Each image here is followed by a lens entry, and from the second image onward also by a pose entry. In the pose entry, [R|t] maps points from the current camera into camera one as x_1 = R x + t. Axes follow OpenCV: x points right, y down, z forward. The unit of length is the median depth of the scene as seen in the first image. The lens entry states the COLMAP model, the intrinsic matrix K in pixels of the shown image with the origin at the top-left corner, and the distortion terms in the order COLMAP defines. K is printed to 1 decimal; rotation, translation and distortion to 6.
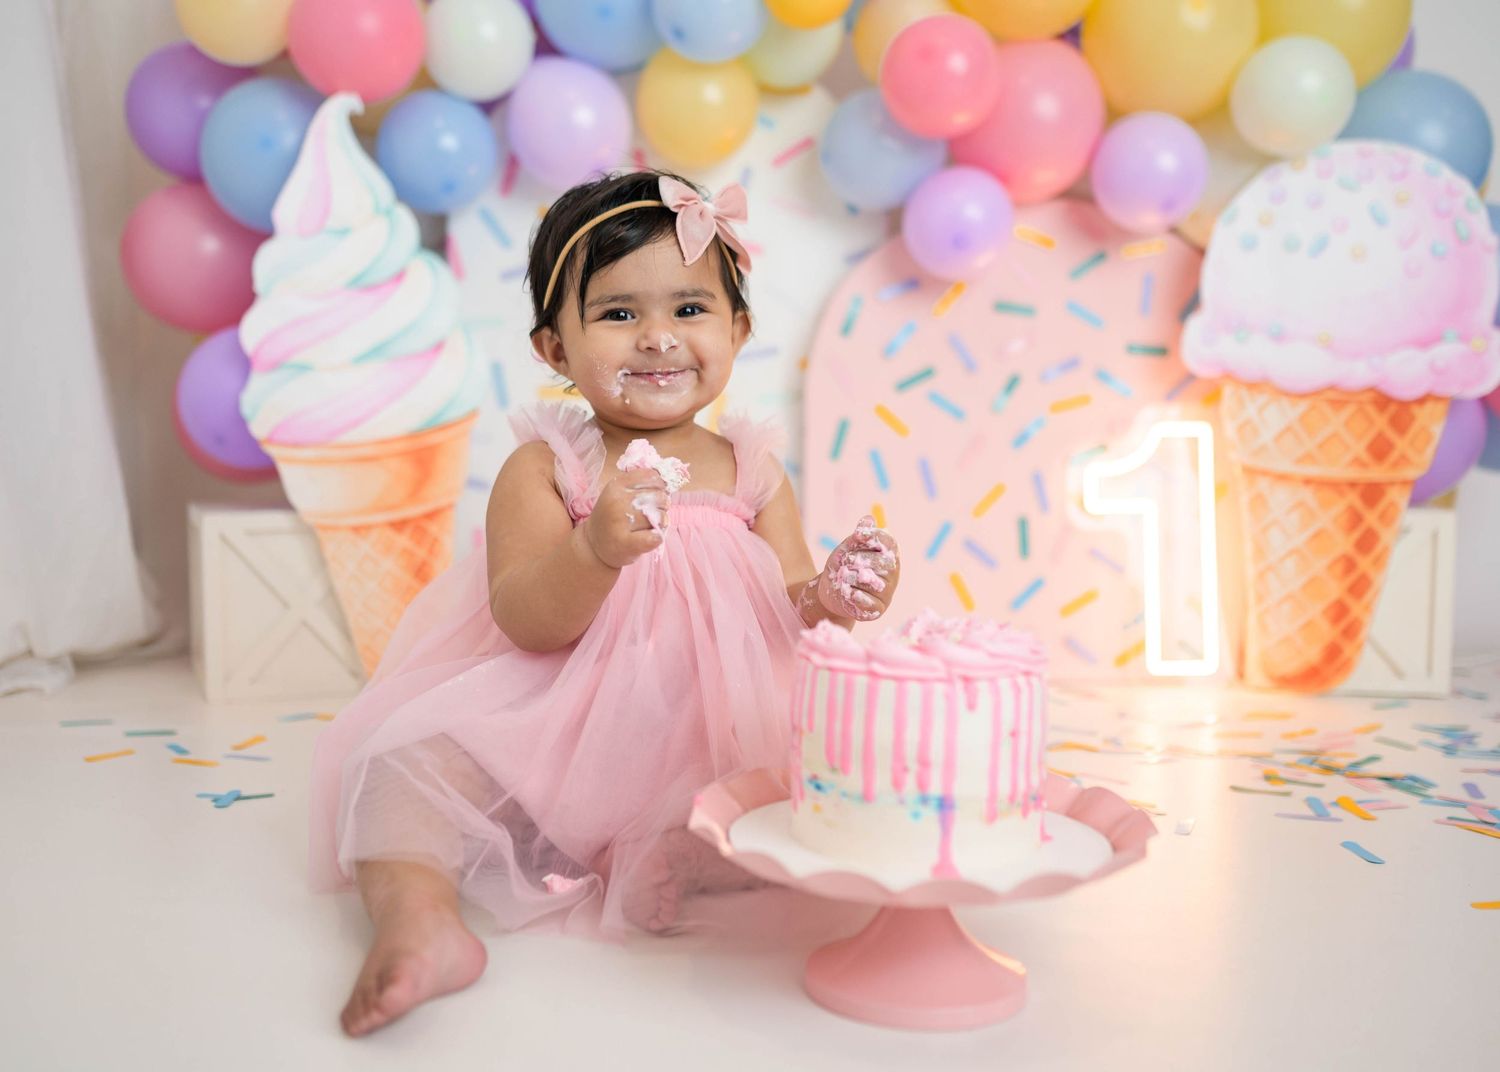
lens RADIAL K [[1559.7, 0, 676.0], [0, 1559.7, 560.7], [0, 0, 1]] dist [-0.014749, 0.000000]
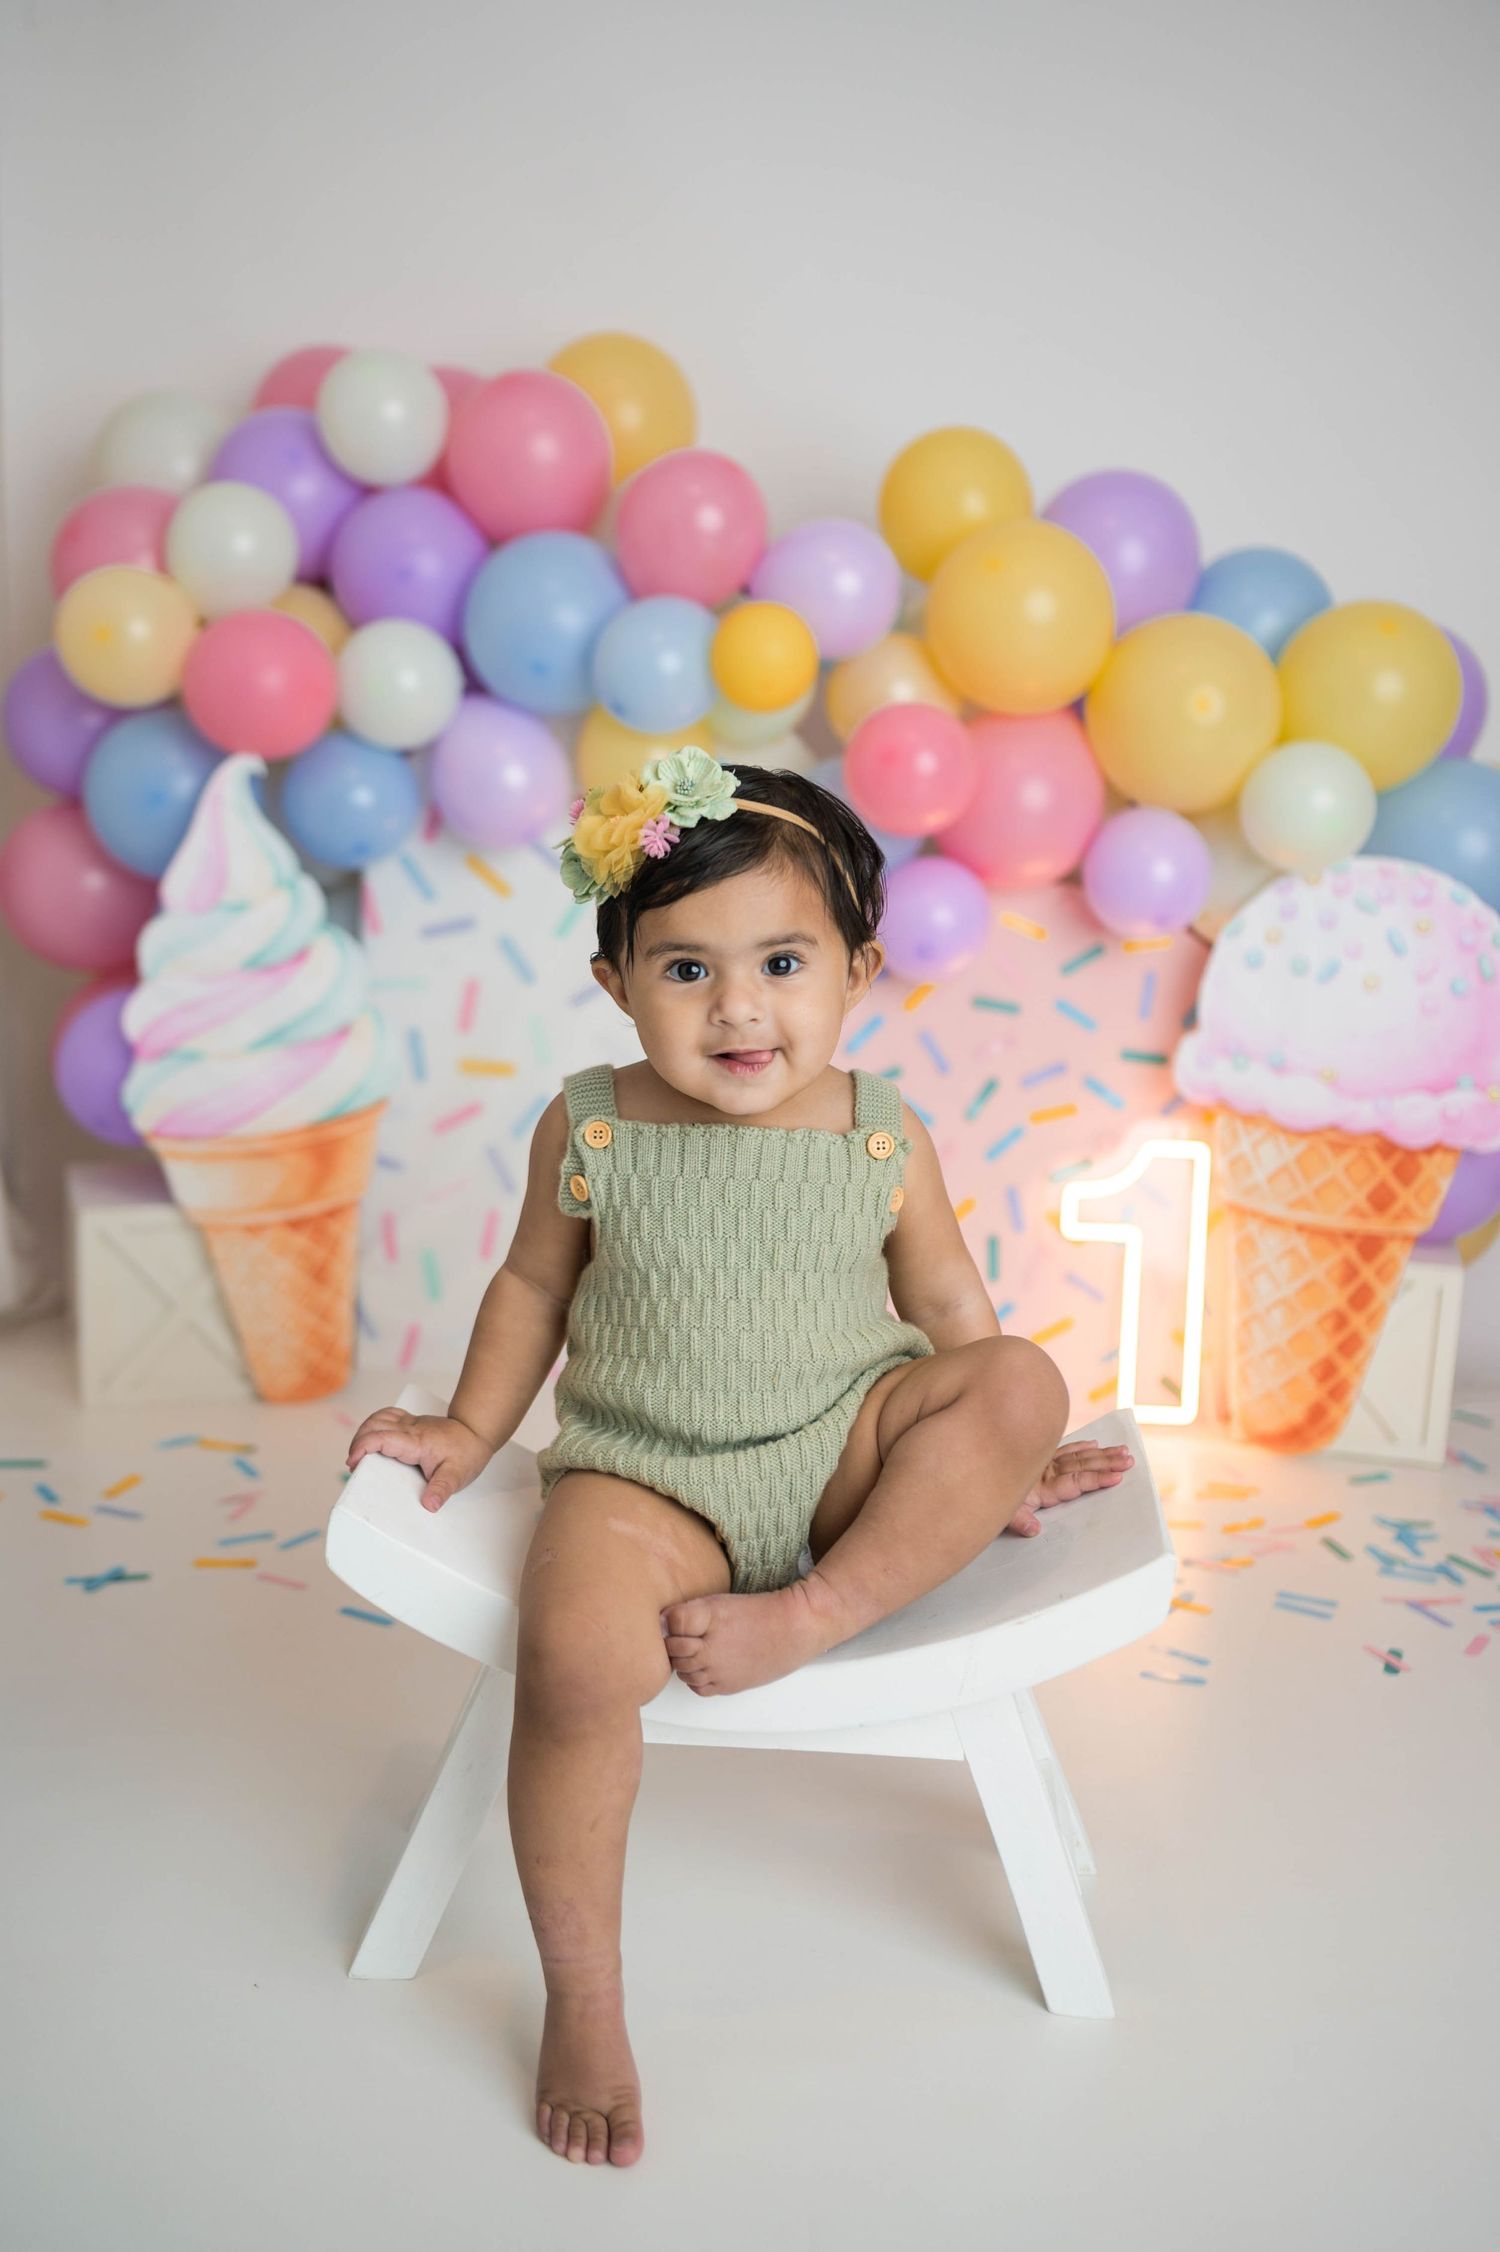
lens RADIAL K [[2202.7, 0, 741.9], [0, 2202.7, 1127.3], [0, 0, 1]] dist [-0.015376, 0.000000]
pose [[0.998731, 0.048498, -0.013598, 0.097302], [-0.046807, 0.993365, 0.105050, -0.227352], [0.018603, -0.104280, 0.994374, -0.266054]]
